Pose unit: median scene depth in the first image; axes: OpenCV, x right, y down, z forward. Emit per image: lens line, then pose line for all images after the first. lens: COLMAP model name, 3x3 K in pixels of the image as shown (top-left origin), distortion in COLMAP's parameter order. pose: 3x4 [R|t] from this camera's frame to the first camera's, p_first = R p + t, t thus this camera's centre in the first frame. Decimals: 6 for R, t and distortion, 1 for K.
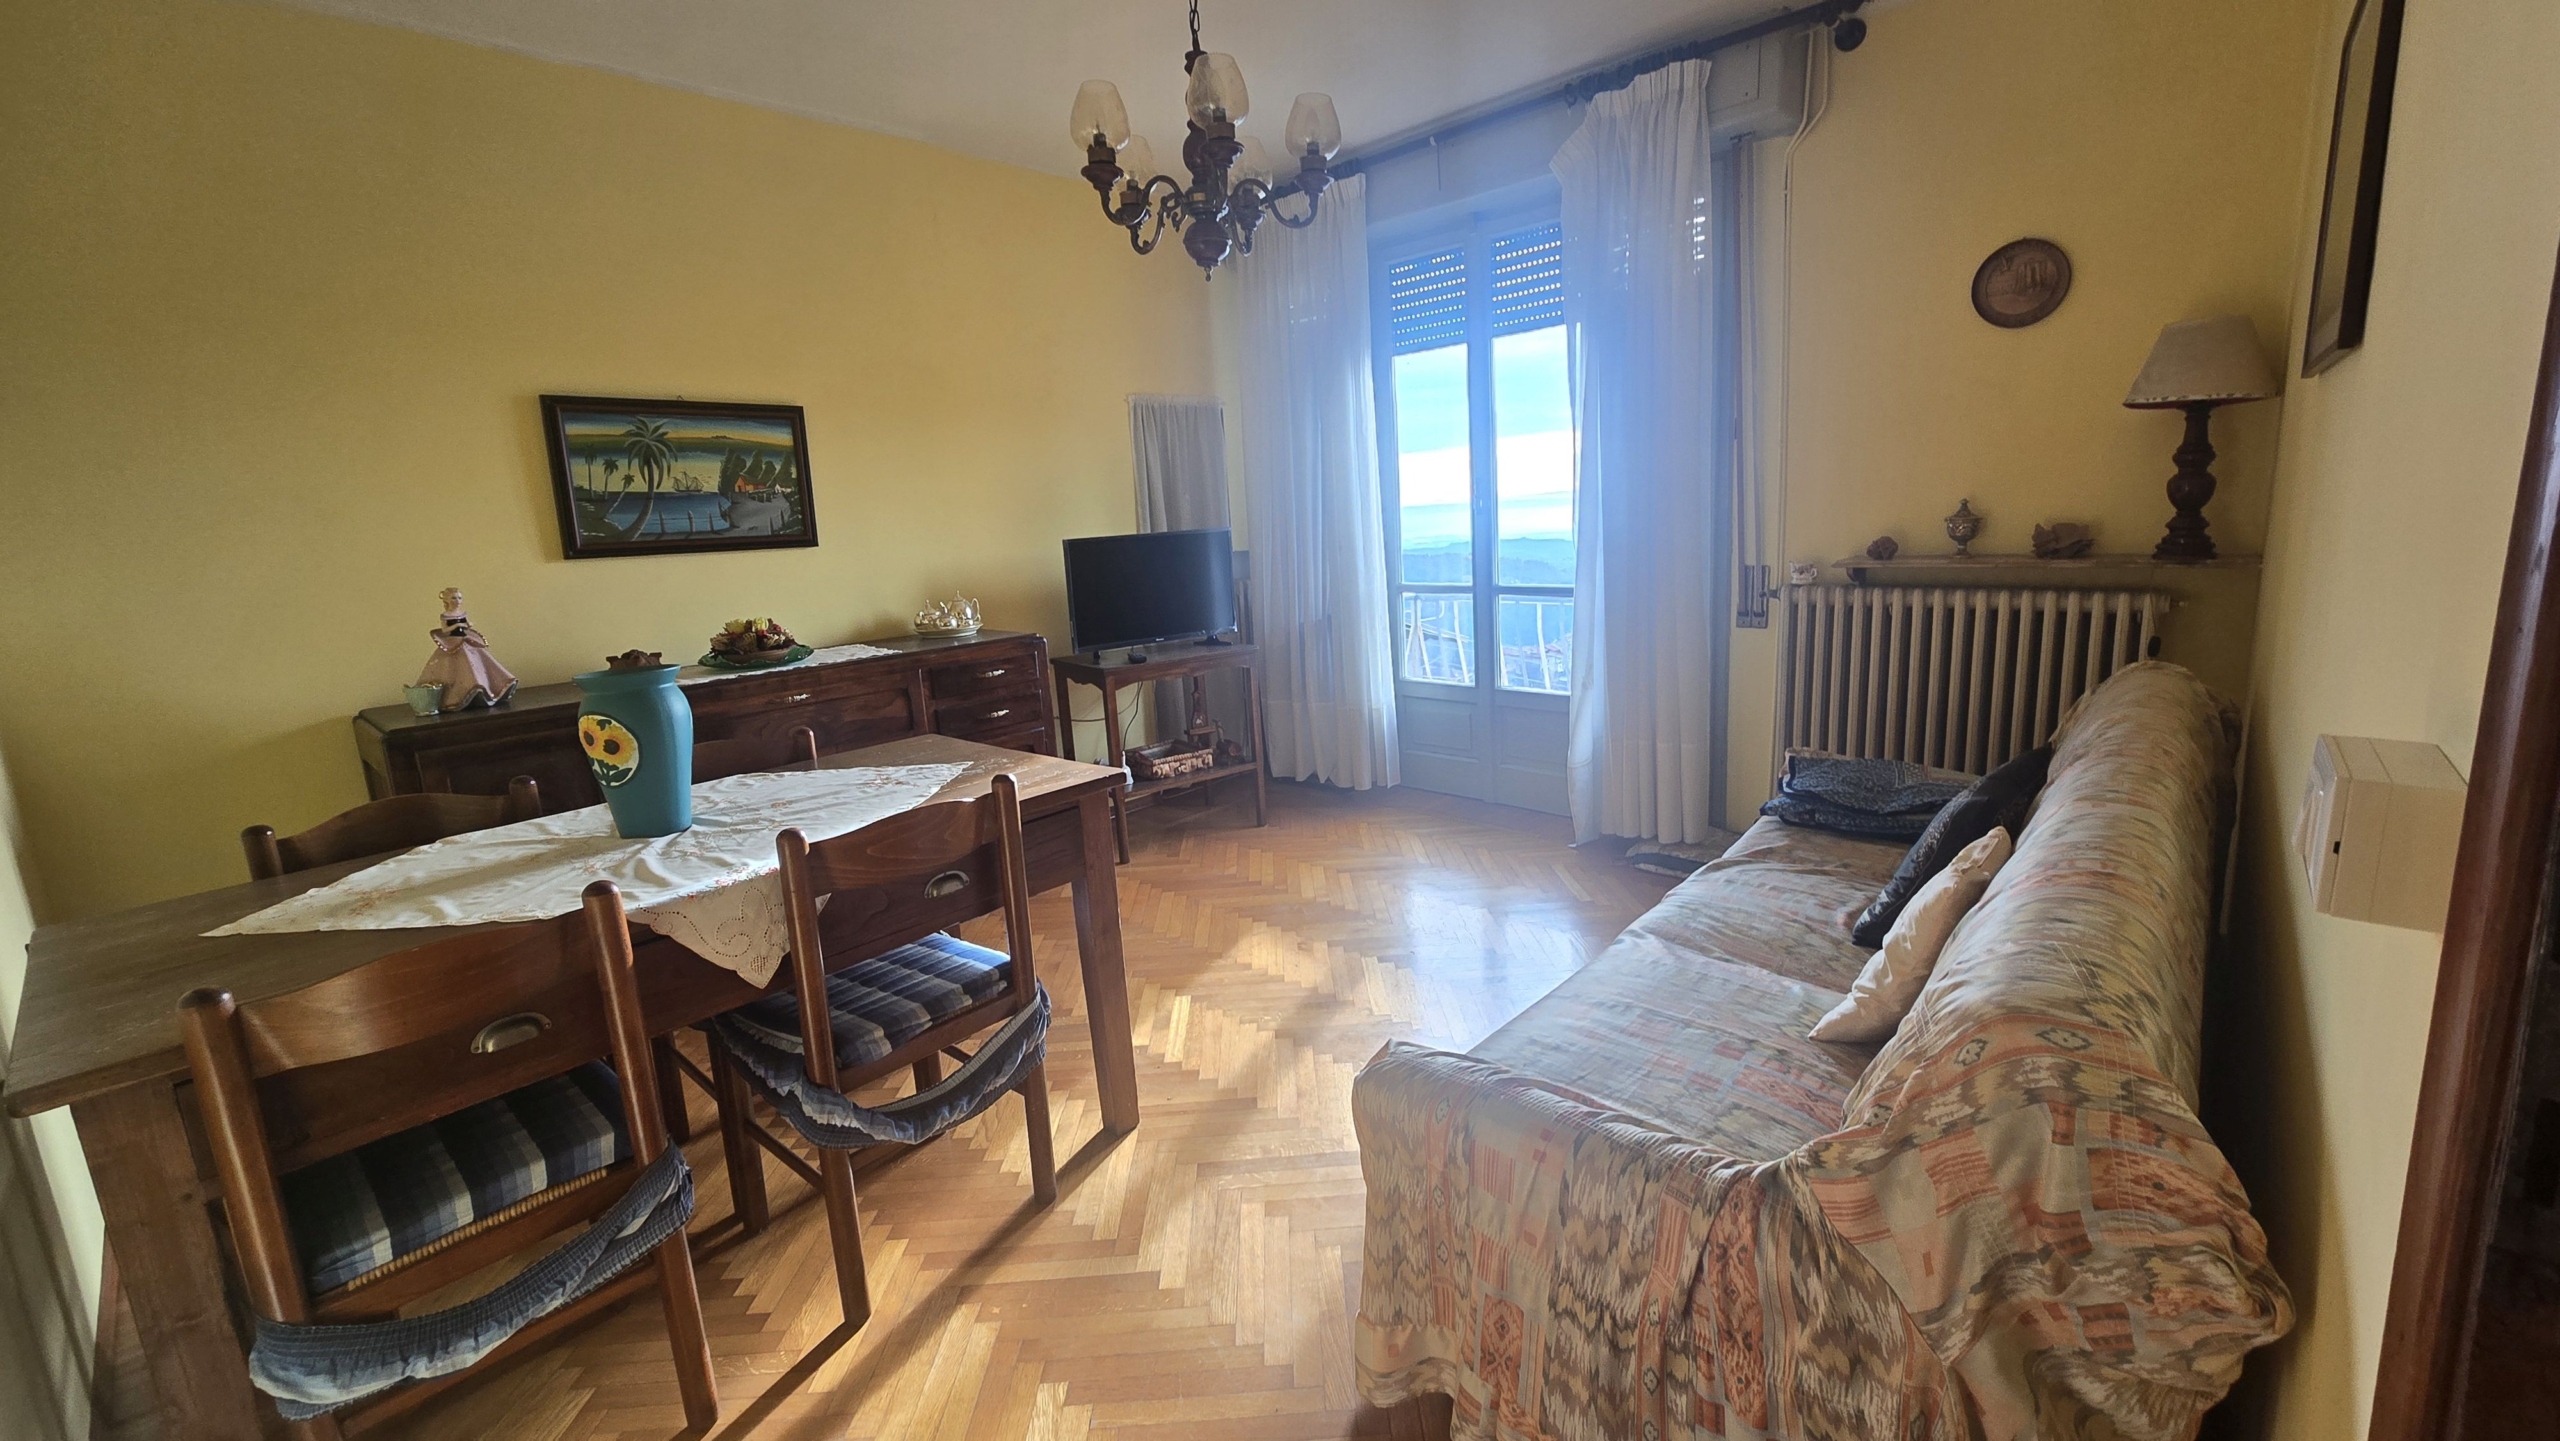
lens RADIAL K [[1053.2, 0, 1276.3], [0, 1053.2, 711.2], [0, 0, 1]] dist [-0.009041, 0.001106]
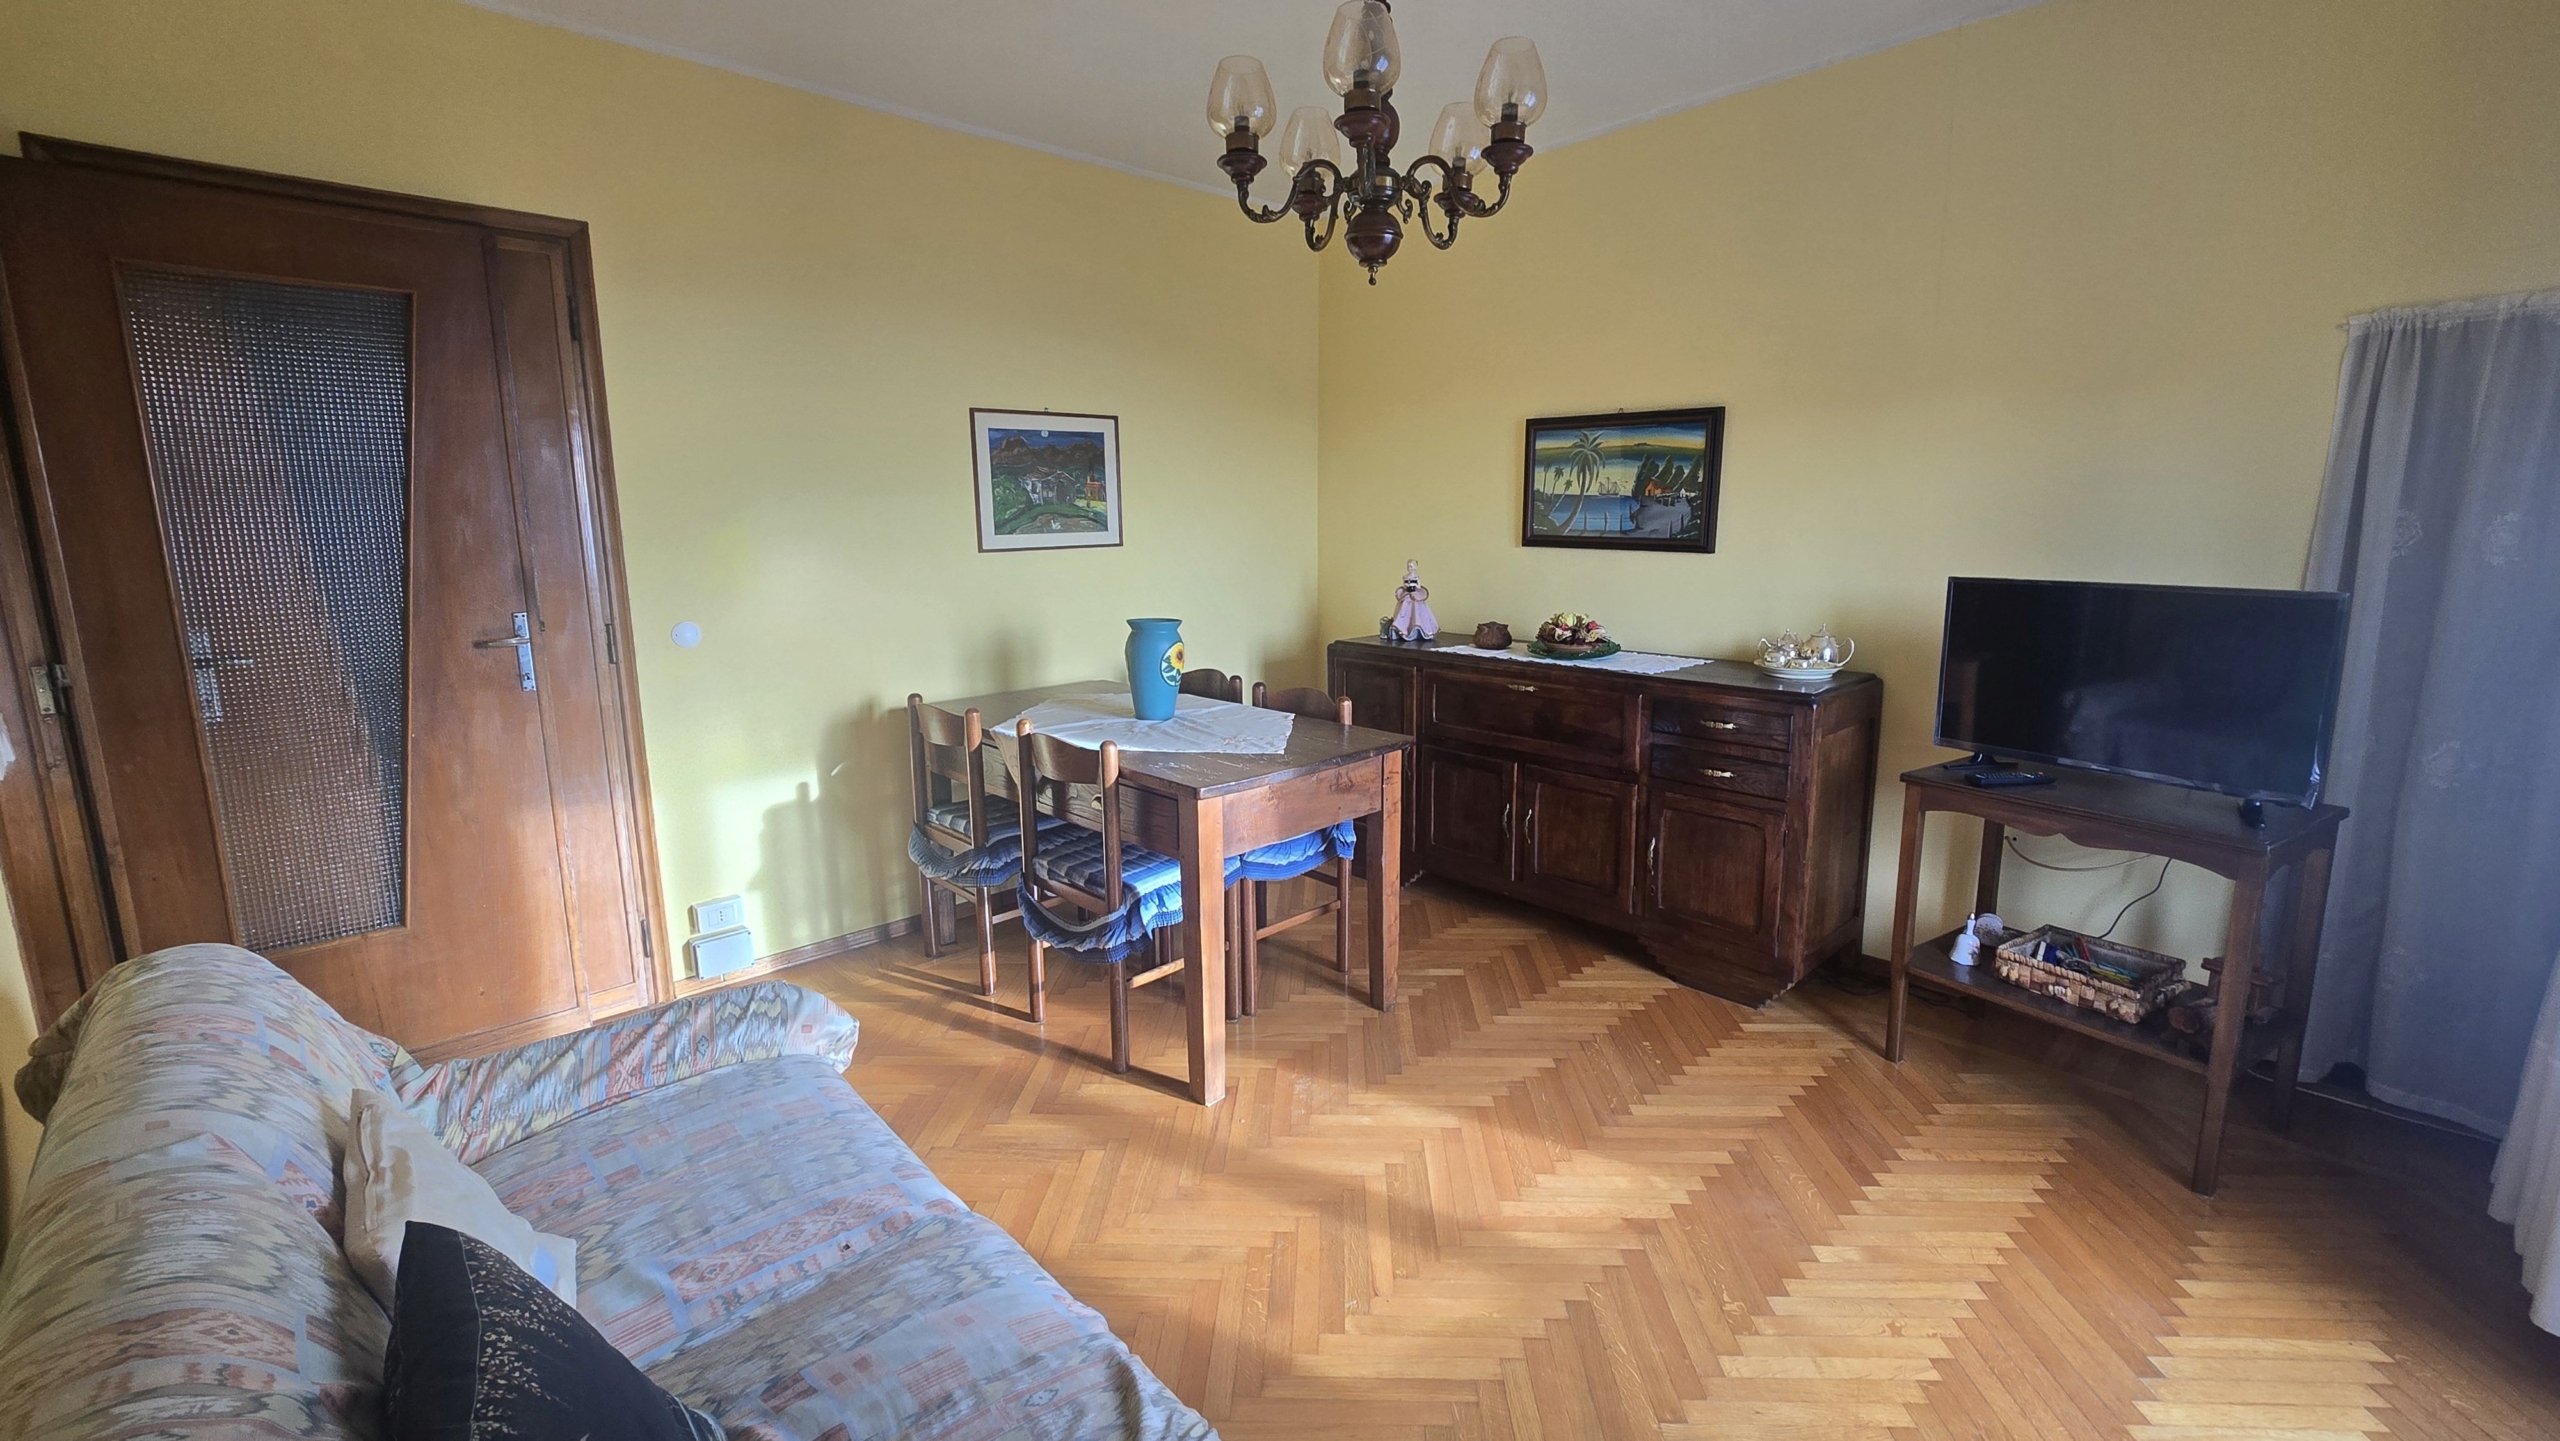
lens RADIAL K [[1053.2, 0, 1285.8], [0, 1053.2, 701.6], [0, 0, 1]] dist [-0.009041, 0.001106]
pose [[-0.078967, 0.230042, -0.969972, 0.587661], [-0.177317, 0.954253, 0.240750, -0.203055], [0.980981, 0.191004, -0.034564, 0.727134]]
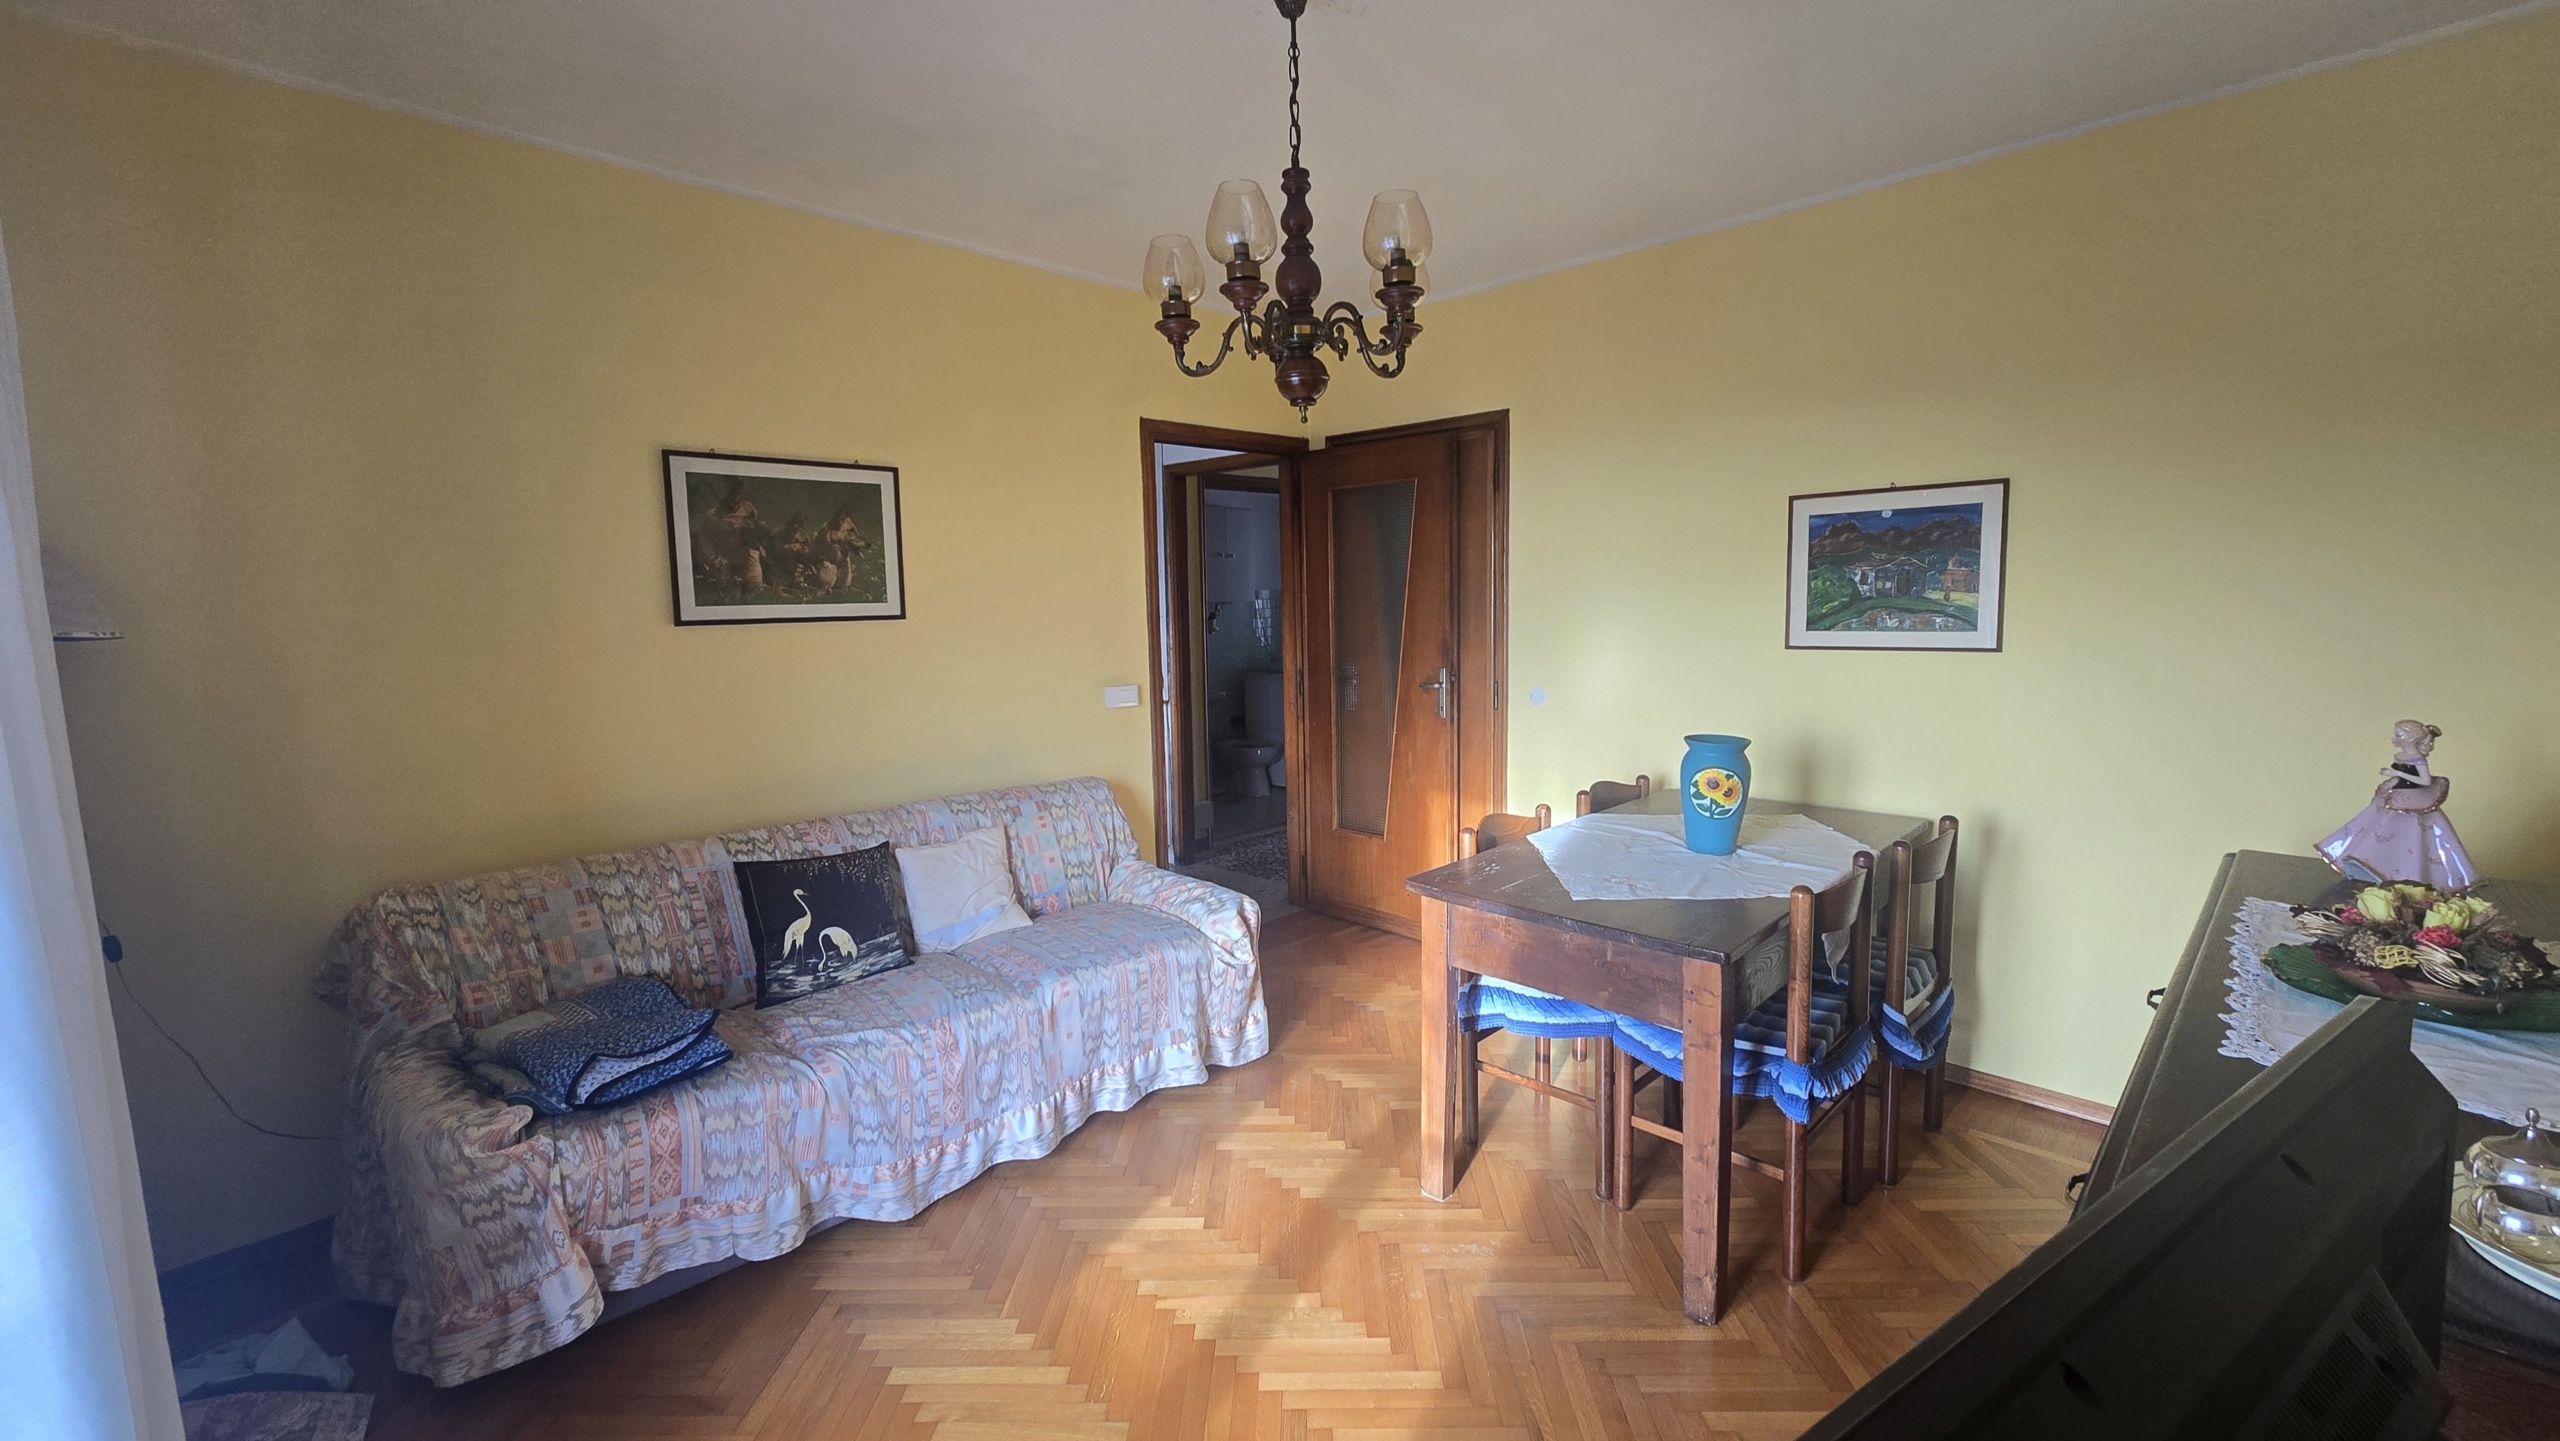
lens RADIAL K [[1053.2, 0, 1287.8], [0, 1053.2, 709.1], [0, 0, 1]] dist [-0.009041, 0.001106]
pose [[-0.995700, 0.067620, 0.063319, -0.075571], [0.083452, 0.951472, 0.296205, -0.319572], [-0.040217, 0.300215, -0.953023, 1.366690]]
